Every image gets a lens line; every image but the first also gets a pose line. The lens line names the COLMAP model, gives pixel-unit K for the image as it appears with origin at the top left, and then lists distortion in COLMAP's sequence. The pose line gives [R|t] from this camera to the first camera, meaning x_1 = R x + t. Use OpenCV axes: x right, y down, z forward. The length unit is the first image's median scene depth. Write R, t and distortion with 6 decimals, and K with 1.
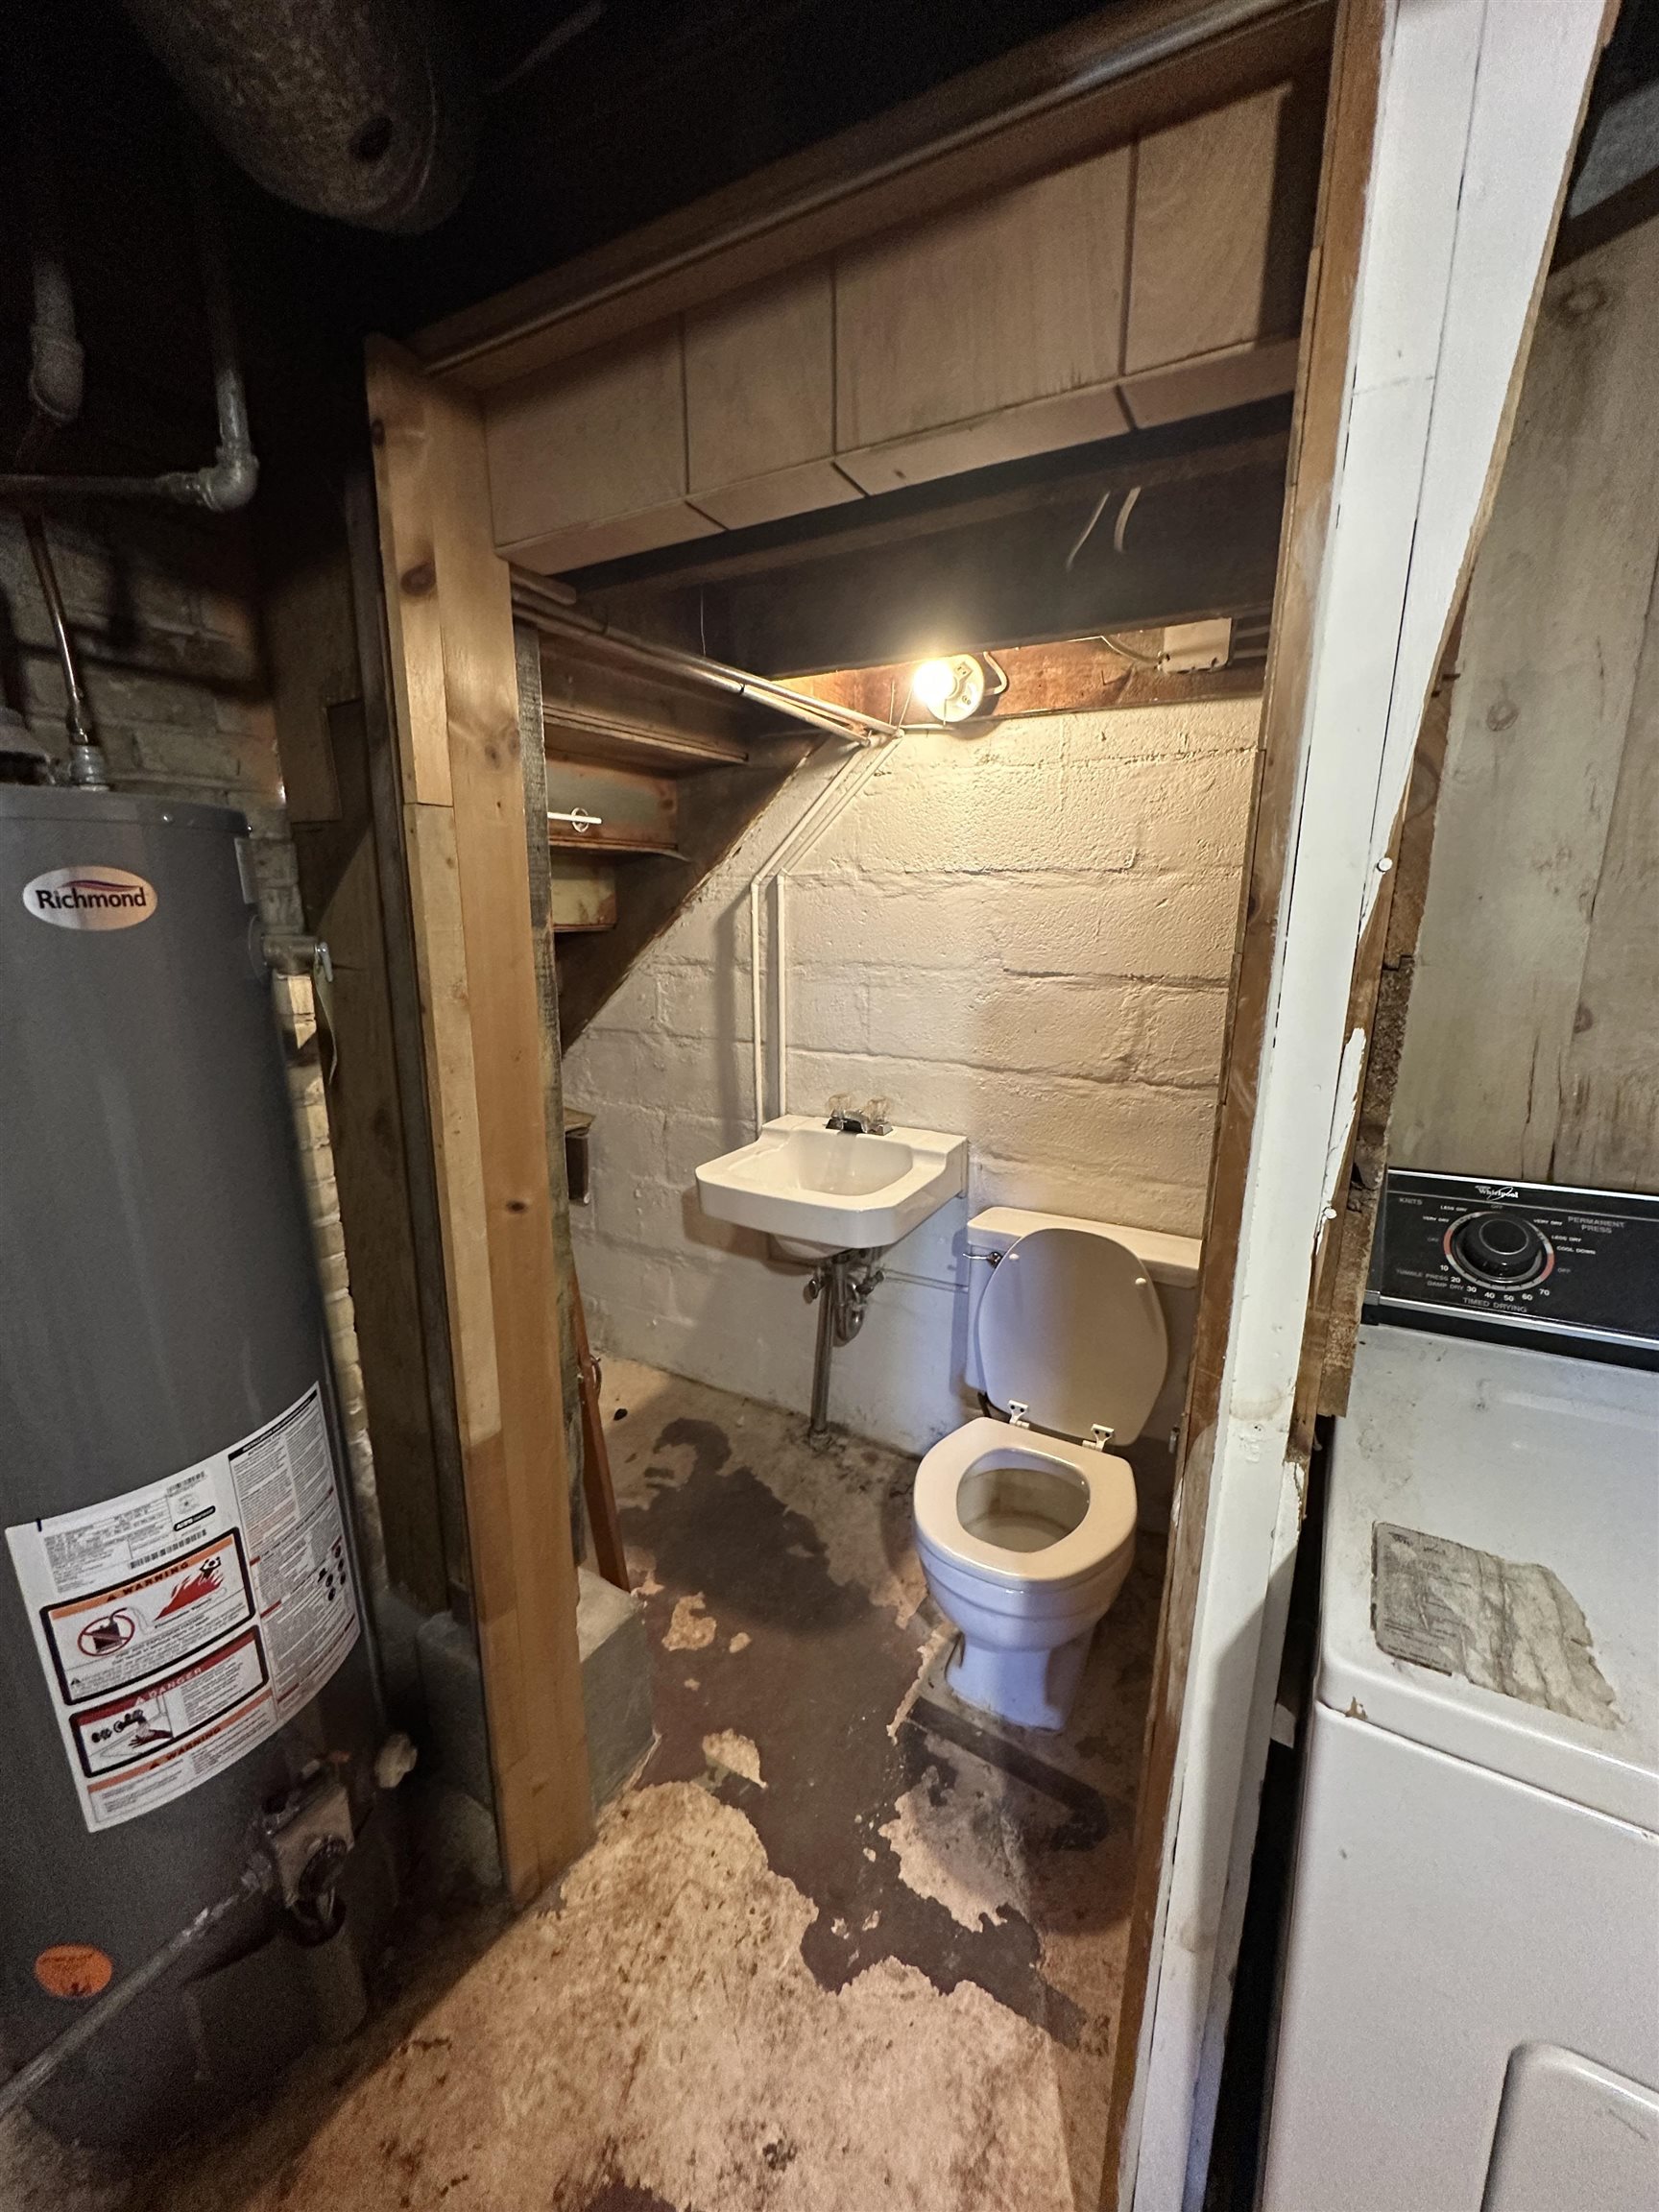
lens RADIAL K [[884.5, 0, 829.5], [0, 884.5, 1106.0], [0, 0, 1]] dist [-0.000291, 0.001082]
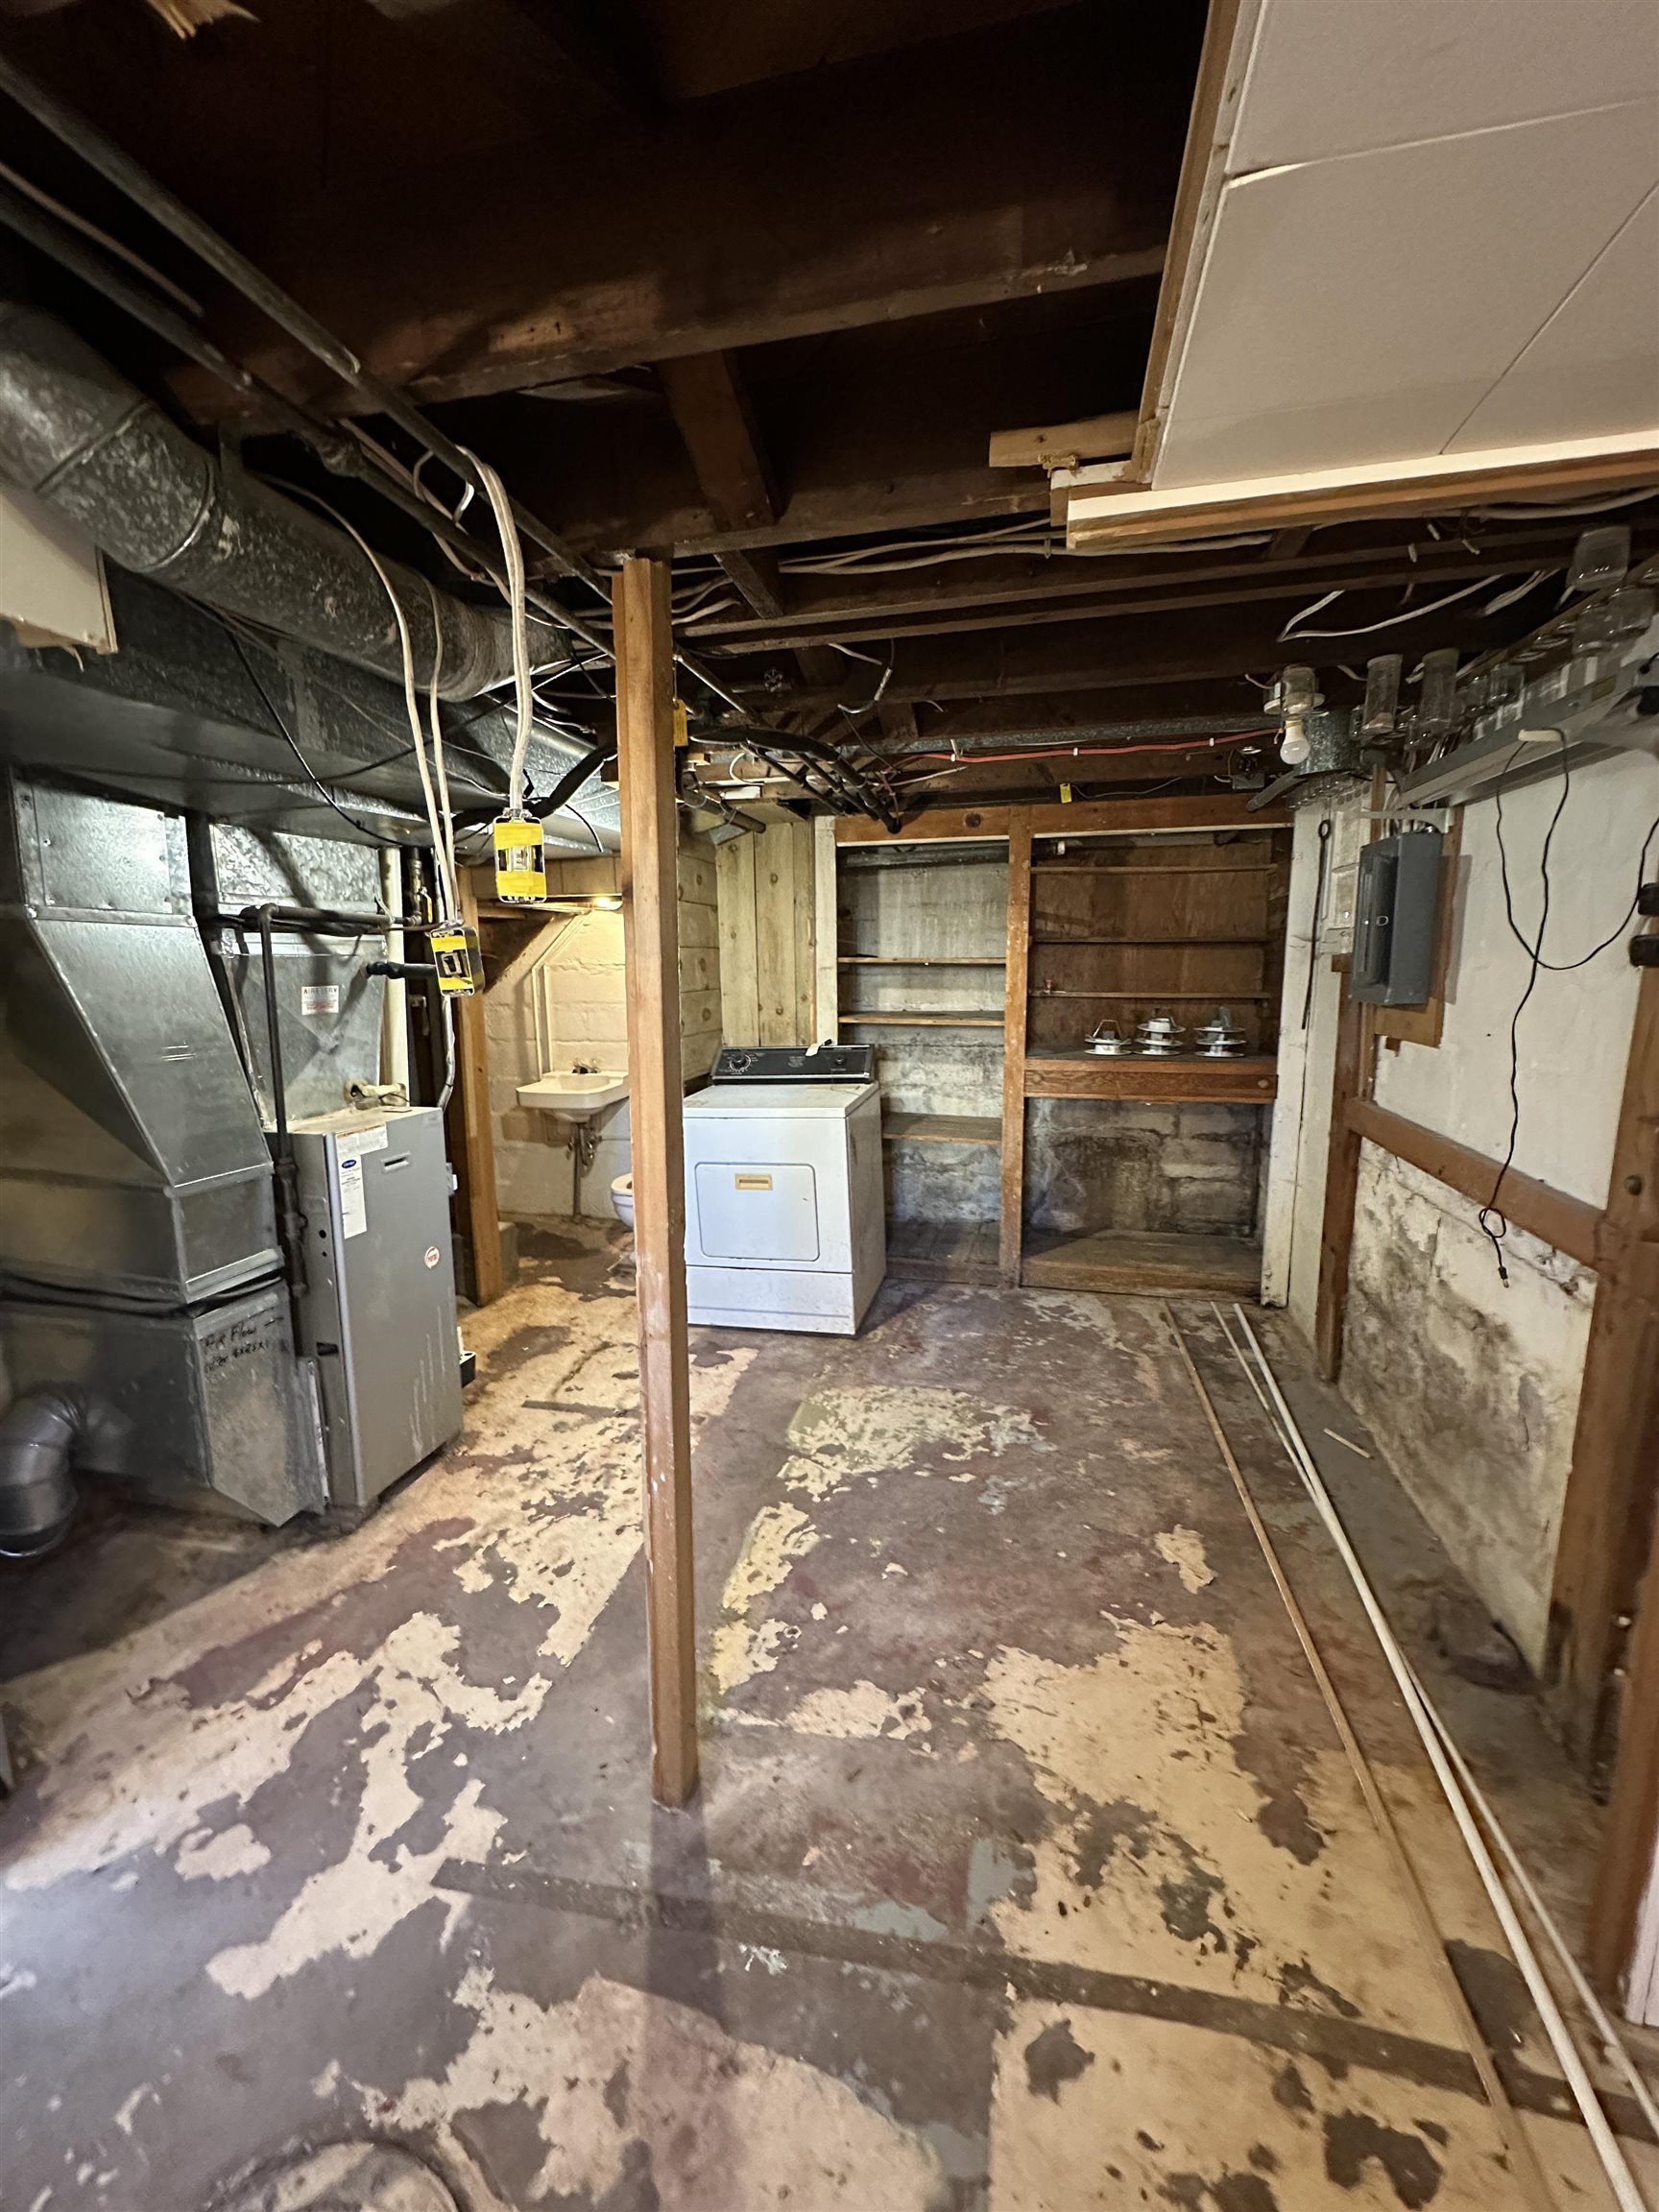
lens RADIAL K [[884.5, 0, 829.5], [0, 884.5, 1106.0], [0, 0, 1]] dist [-0.000291, 0.001082]
pose [[0.959145, -0.055667, 0.277384, -0.004984], [0.072033, 0.996190, -0.049158, 0.262768], [-0.273591, 0.067130, 0.959501, -1.353192]]
